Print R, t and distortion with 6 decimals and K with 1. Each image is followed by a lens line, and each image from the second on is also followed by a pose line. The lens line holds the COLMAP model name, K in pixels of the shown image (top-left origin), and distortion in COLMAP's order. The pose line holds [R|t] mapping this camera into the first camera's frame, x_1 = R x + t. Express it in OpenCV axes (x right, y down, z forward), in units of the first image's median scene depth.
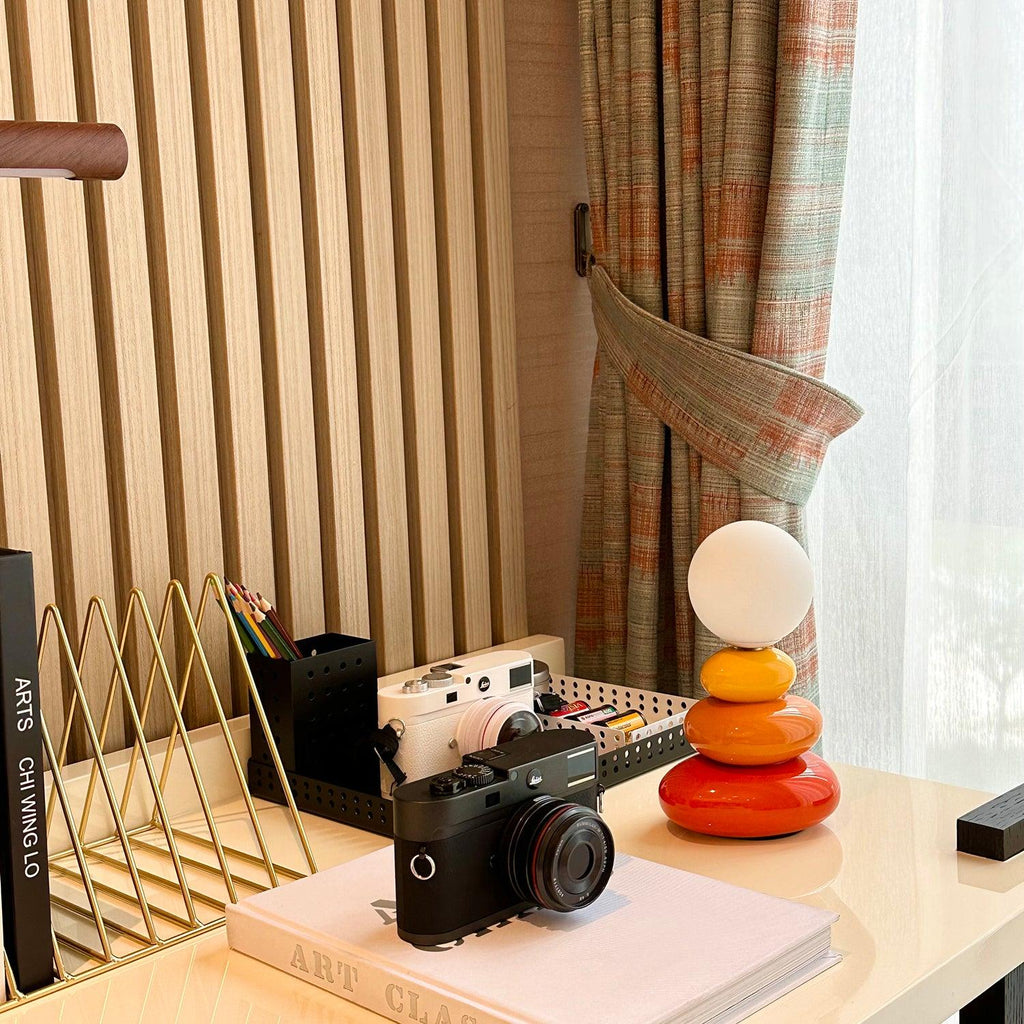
lens RADIAL K [[2224.3, 0, 512.0], [0, 2224.3, 512.0], [0, 0, 1]] dist [0.182586, -0.448978]
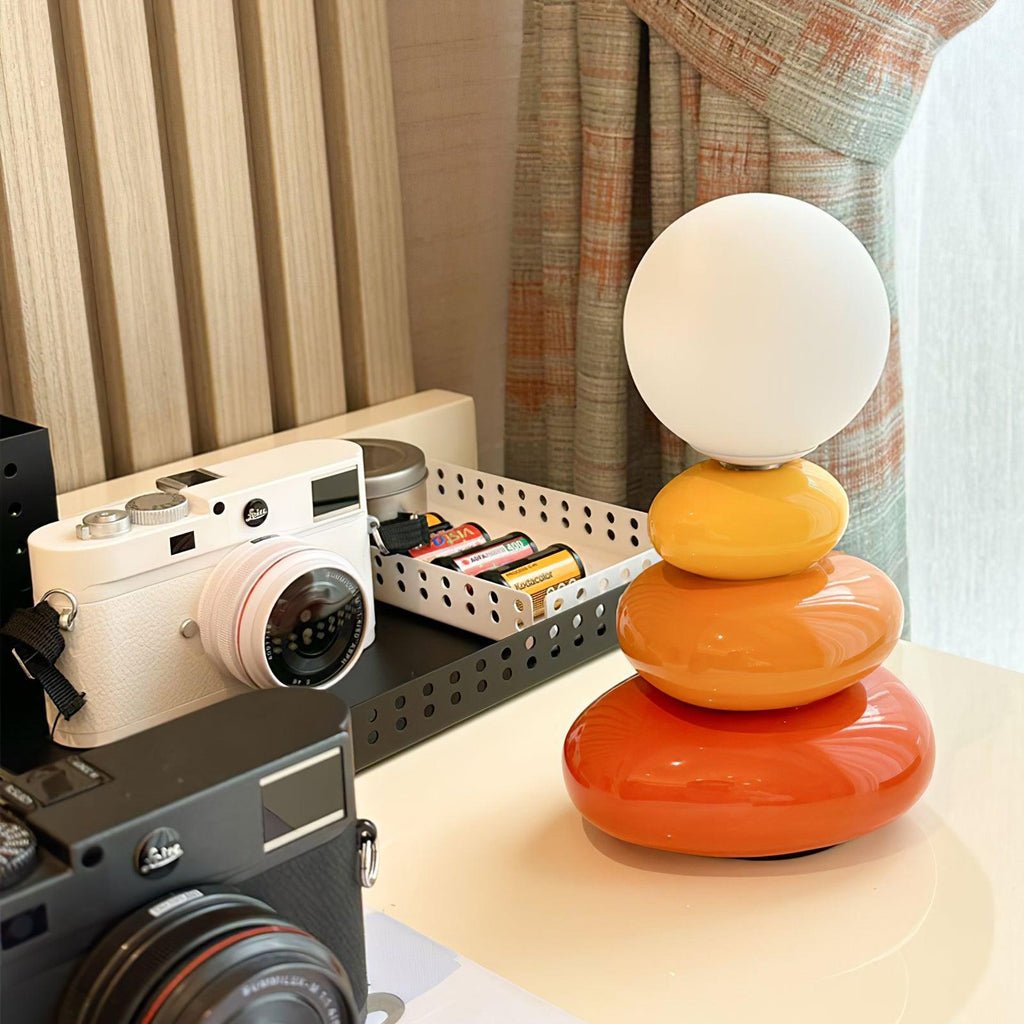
lens RADIAL K [[2224.3, 0, 512.0], [0, 2224.3, 512.0], [0, 0, 1]] dist [0.182586, -0.448978]
pose [[0.999012, 0.003332, -0.044319, 0.064134], [0.003081, 0.989592, 0.143866, 0.002022], [0.044337, -0.143861, 0.988604, 0.441859]]
